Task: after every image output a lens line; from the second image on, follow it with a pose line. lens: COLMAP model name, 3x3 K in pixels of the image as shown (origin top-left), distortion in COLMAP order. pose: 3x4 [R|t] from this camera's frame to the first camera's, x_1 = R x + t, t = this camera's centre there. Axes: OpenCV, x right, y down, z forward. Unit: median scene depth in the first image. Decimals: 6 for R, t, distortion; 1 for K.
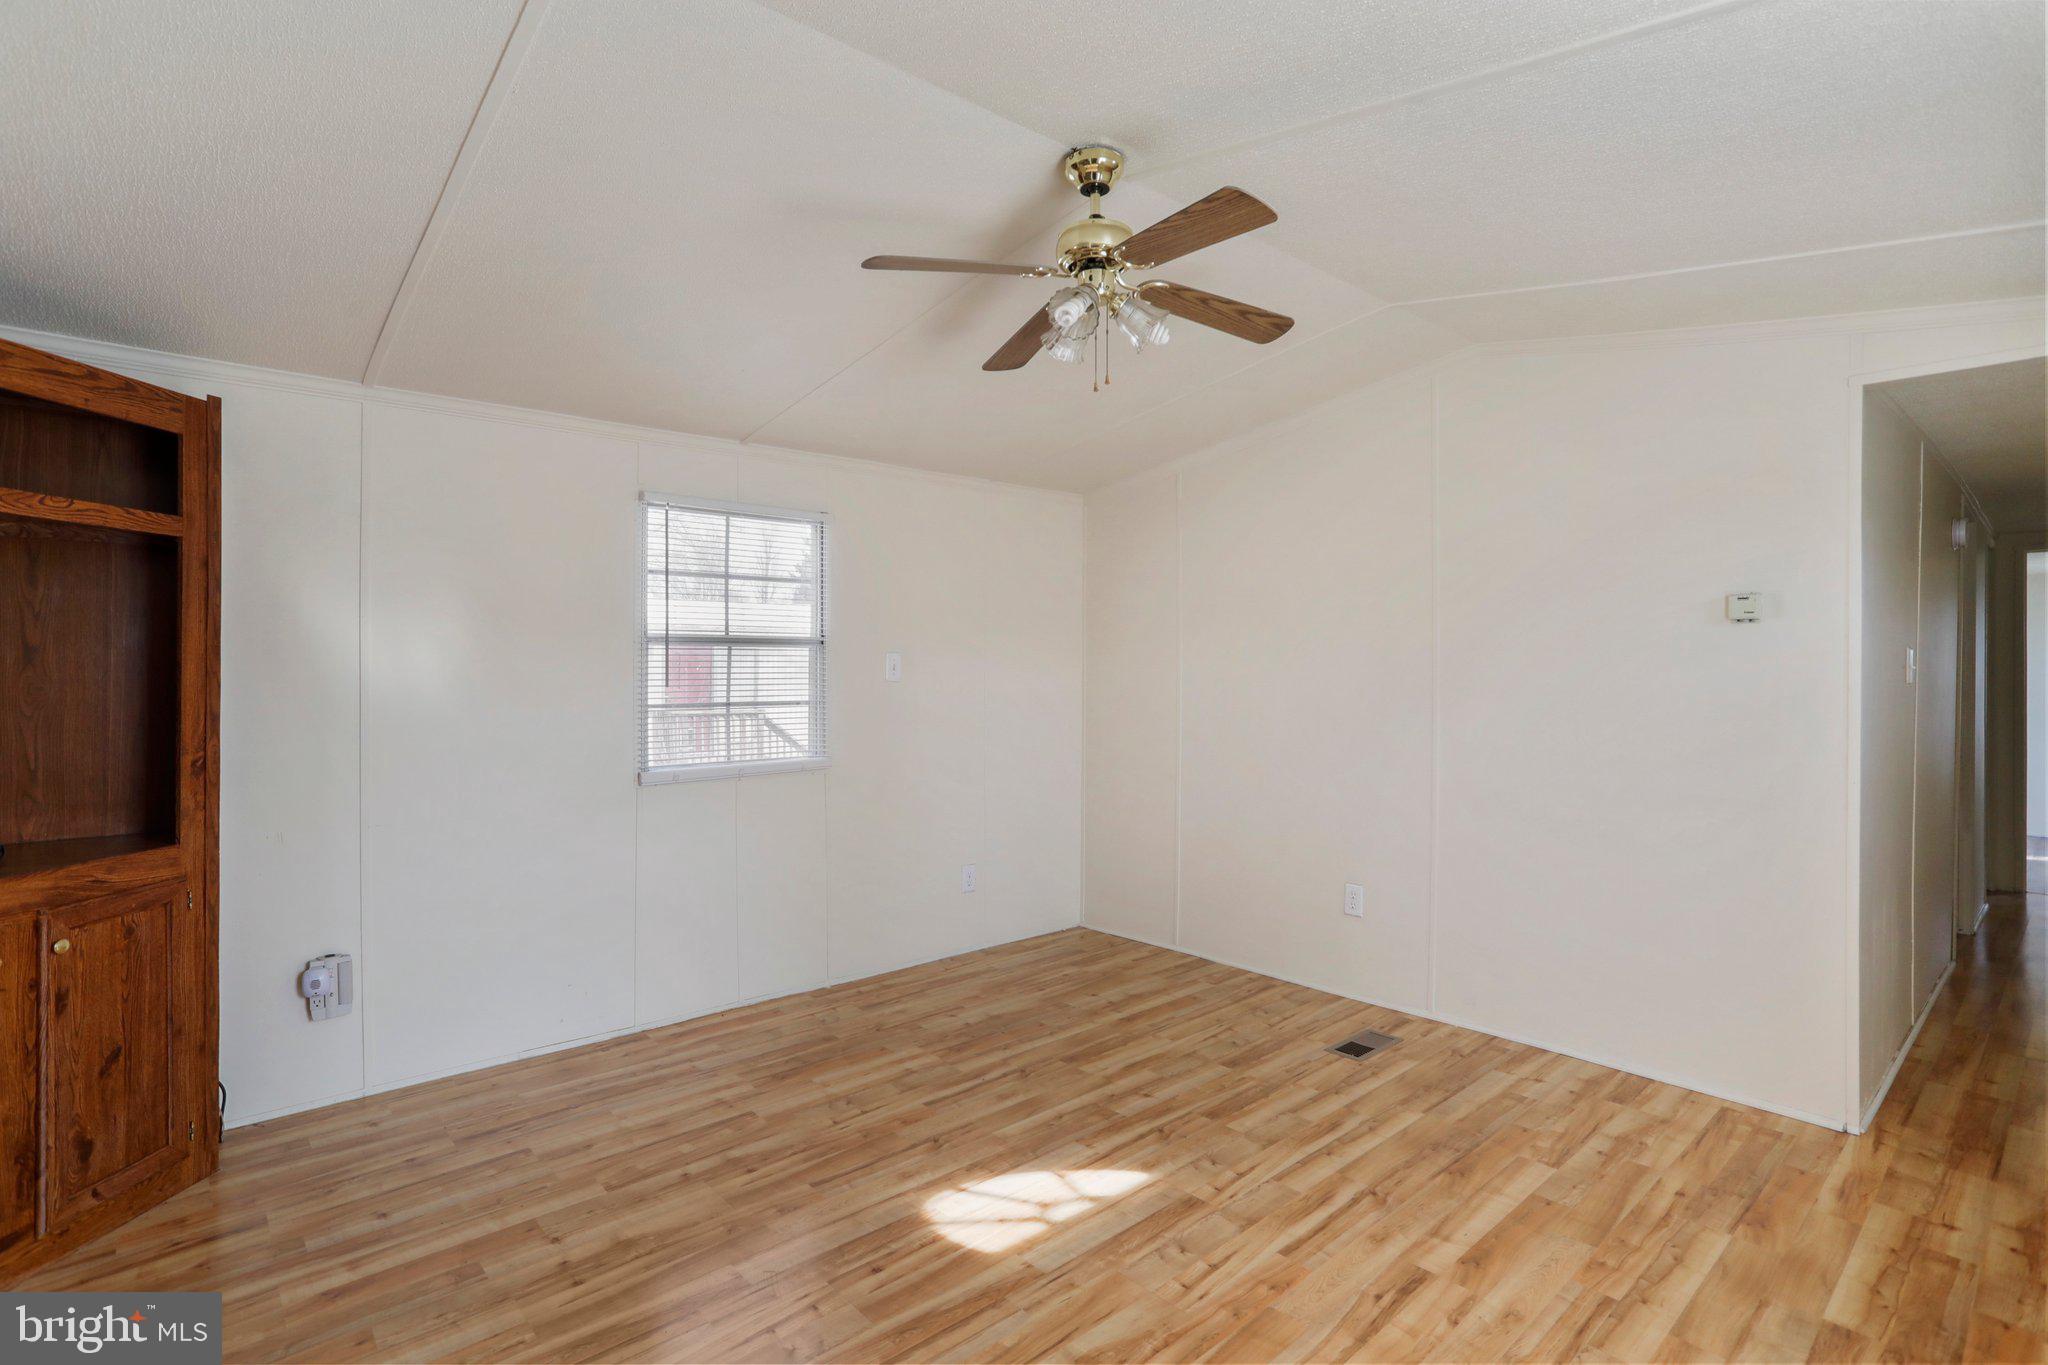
lens RADIAL K [[988.6, 0, 1032.6], [0, 988.6, 667.7], [0, 0, 1]] dist [-0.048984, 0.023027]
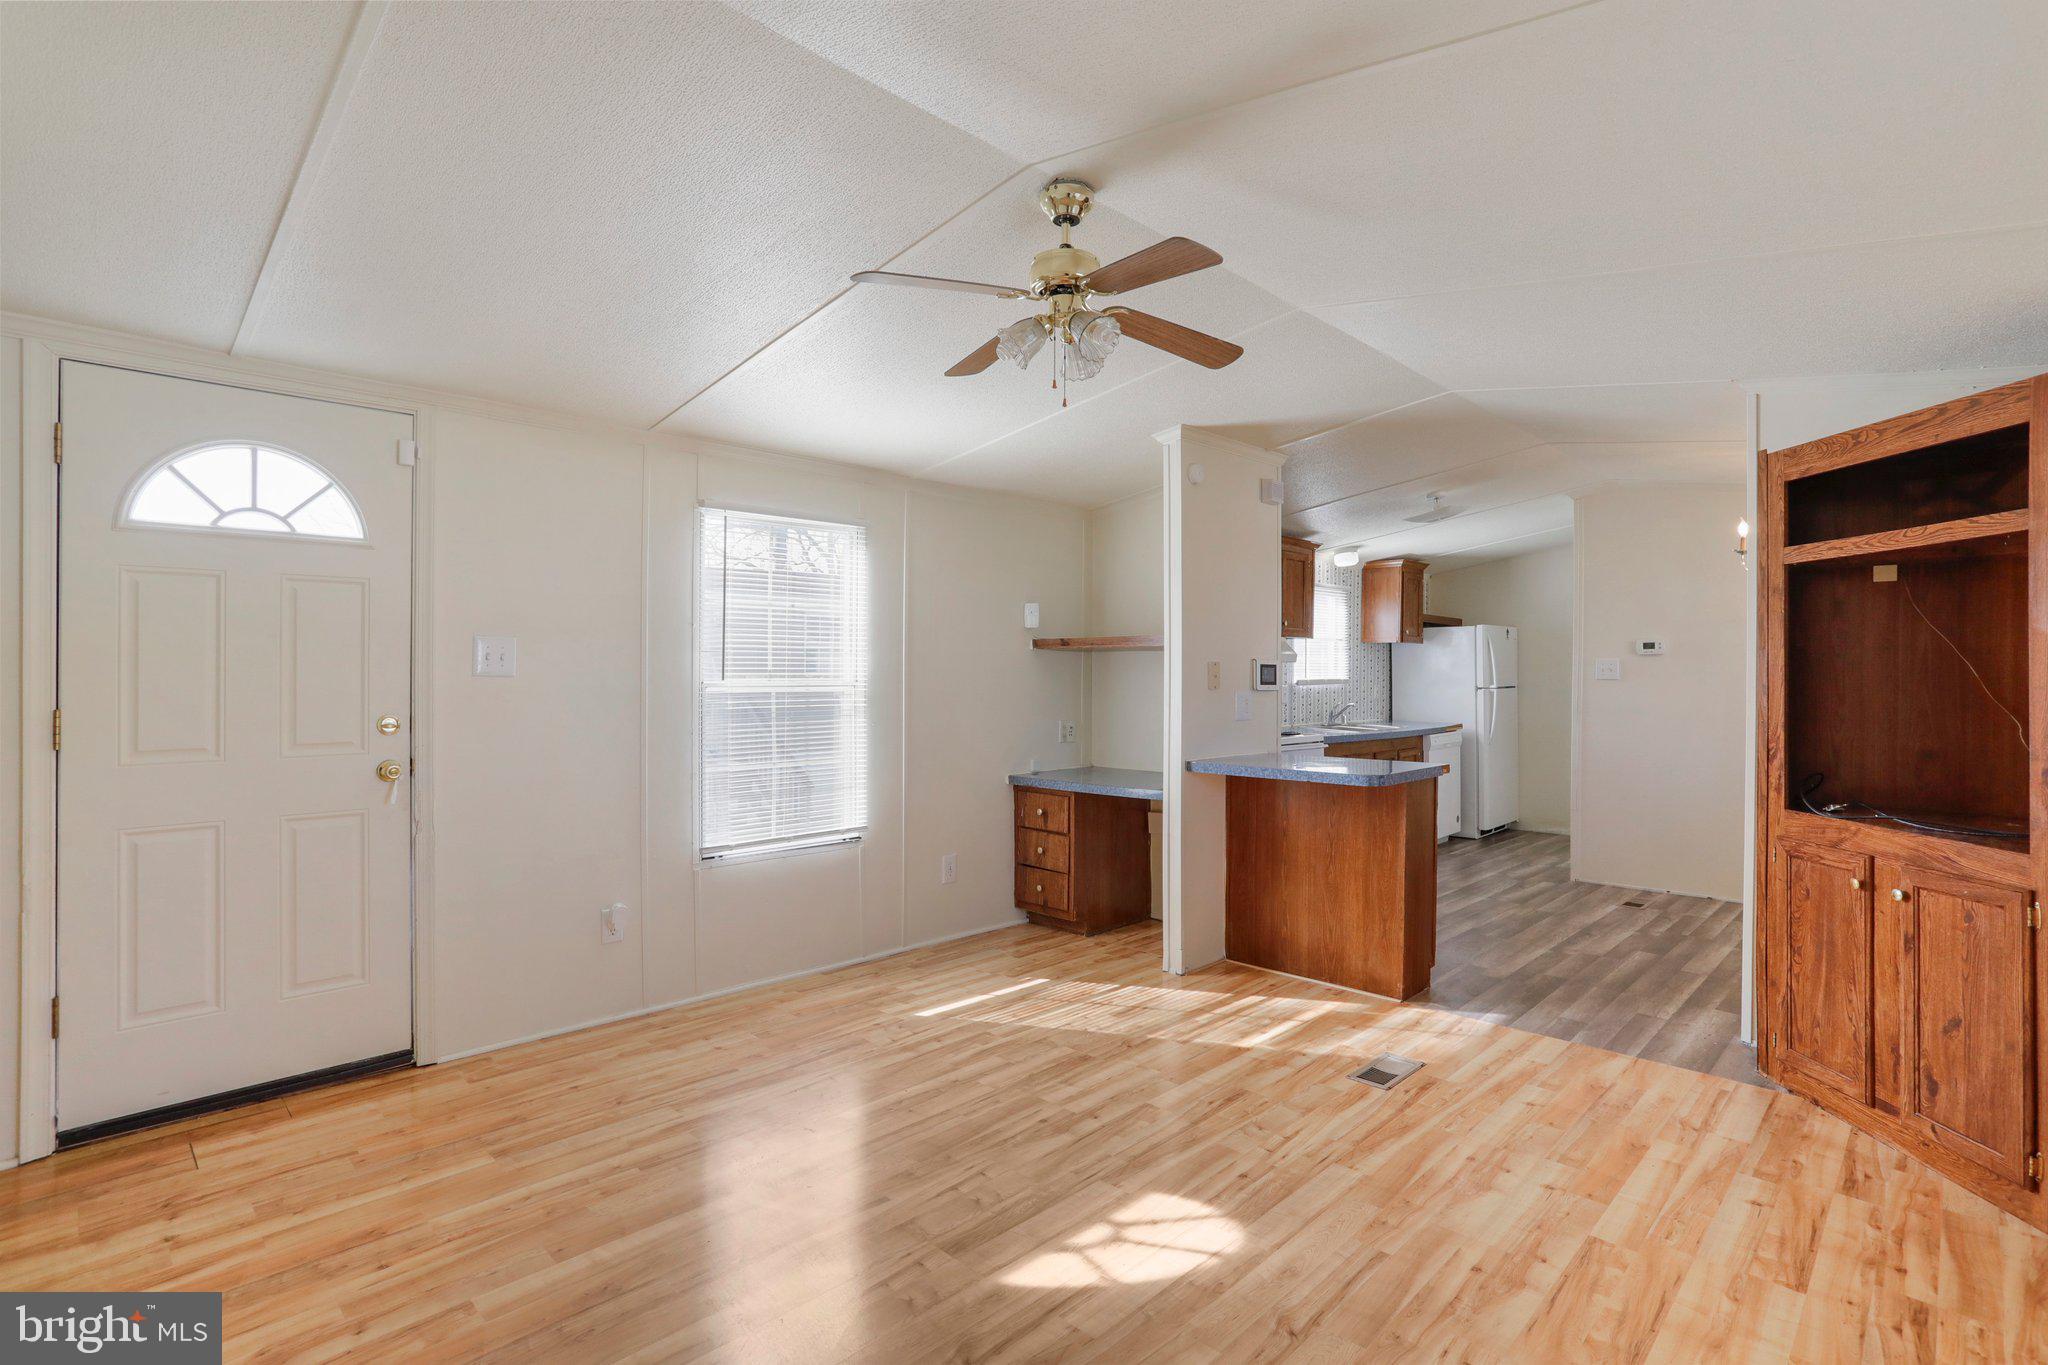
lens RADIAL K [[988.6, 0, 1049.5], [0, 988.6, 668.8], [0, 0, 1]] dist [-0.048984, 0.023027]
pose [[-0.996658, -0.007354, -0.081359, 0.142591], [-0.006872, 0.999957, -0.006197, 0.013187], [0.081401, -0.005617, -0.996666, 1.777152]]
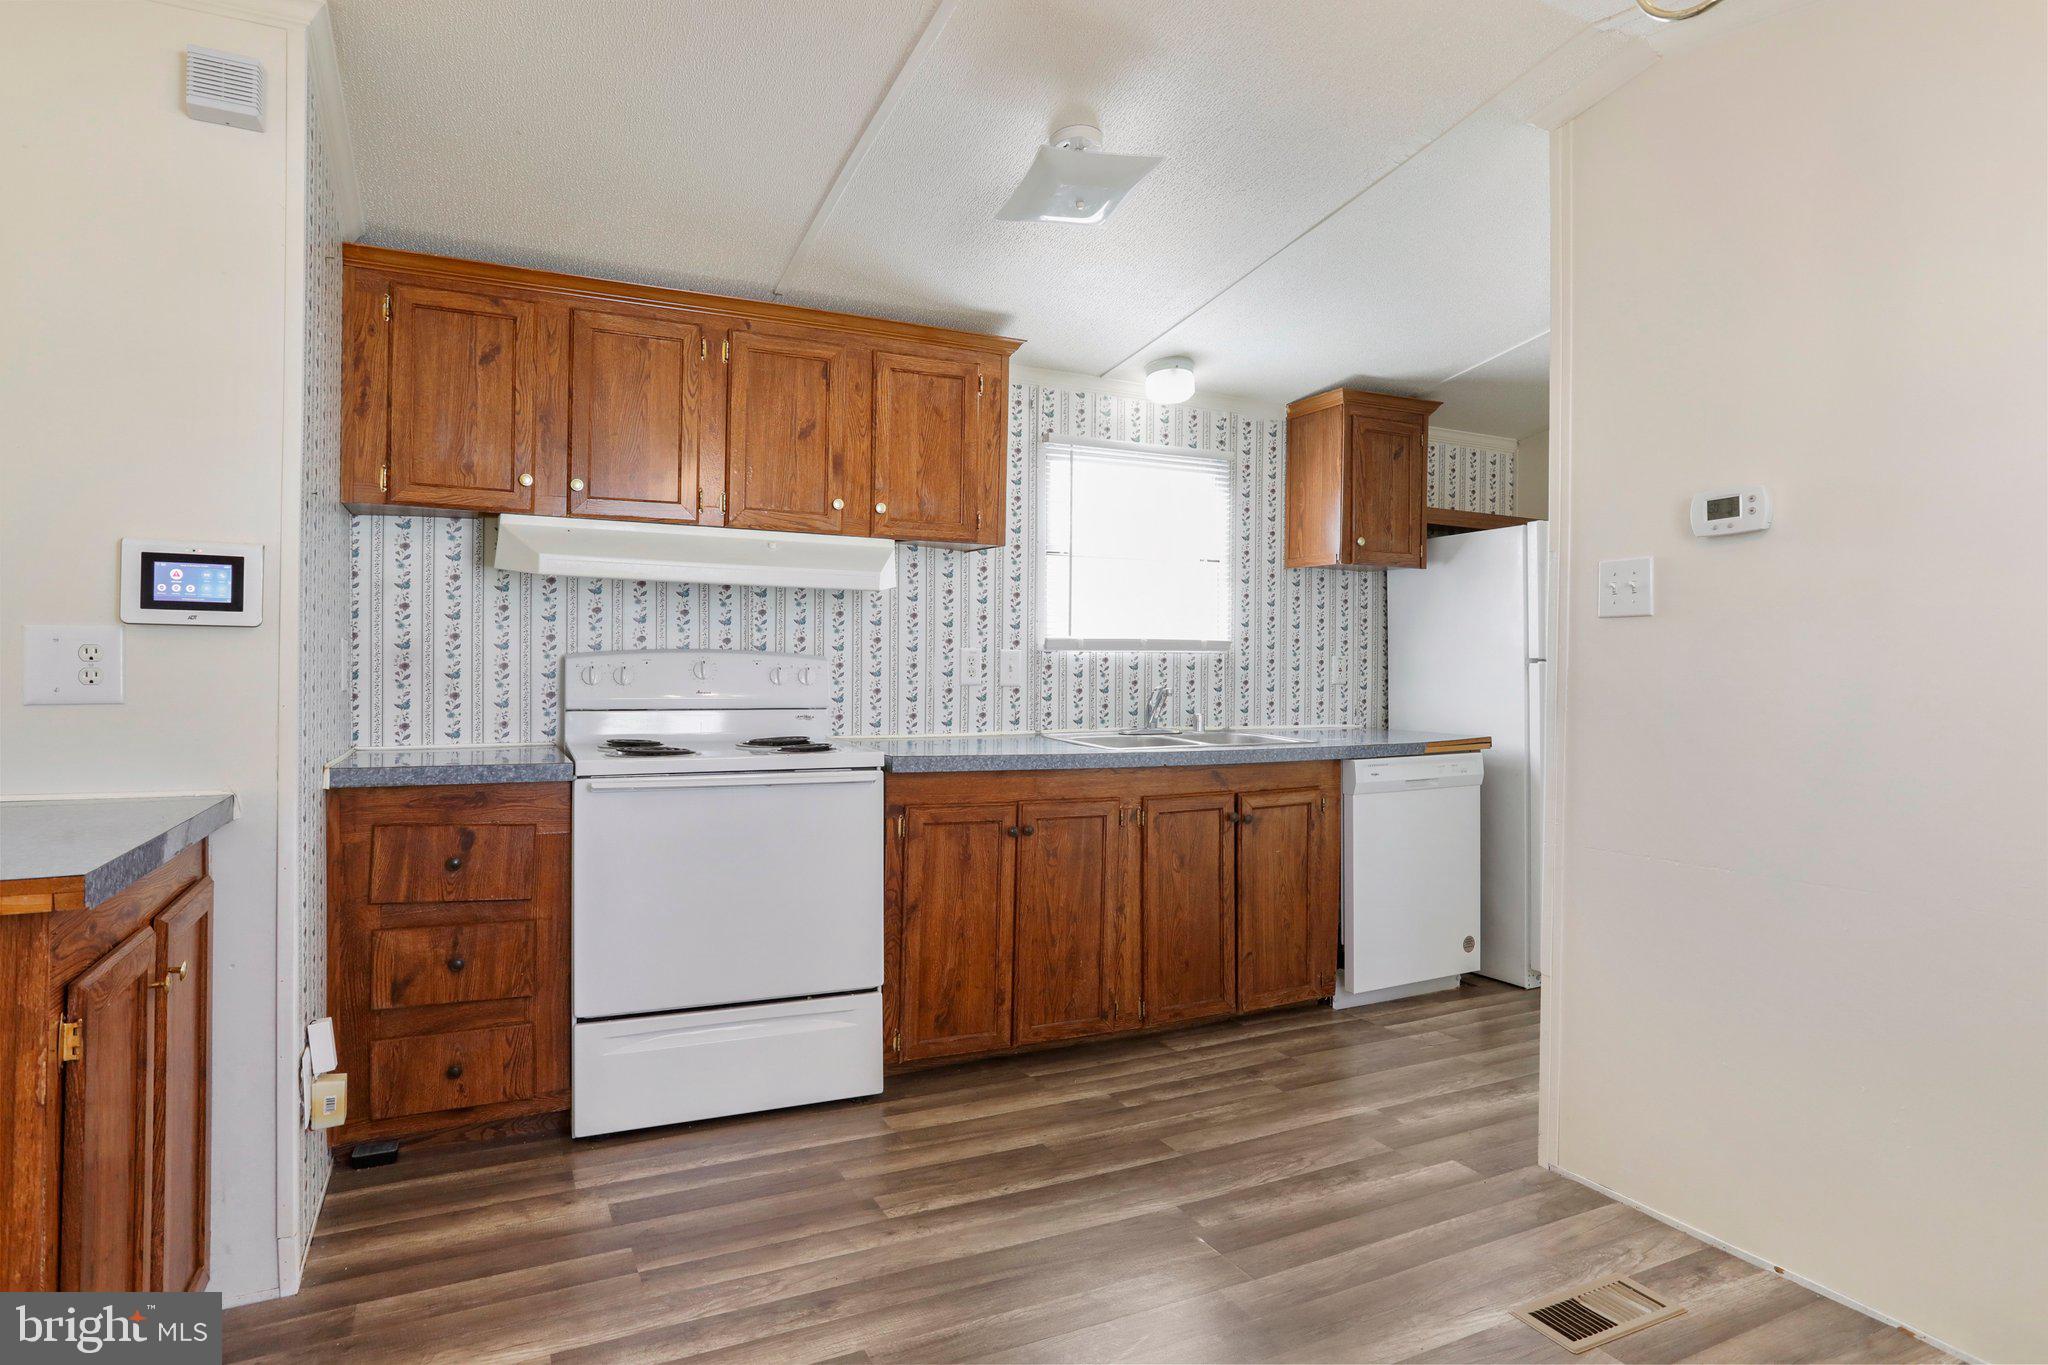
lens RADIAL K [[1135.7, 0, 1033.5], [0, 1135.7, 670.0], [0, 0, 1]] dist [-0.053498, 0.030697]
pose [[-0.965988, -0.008397, 0.258449, -1.151732], [-0.008445, 0.999964, 0.000925, 0.063378], [-0.258447, -0.001289, -0.966024, 0.584804]]
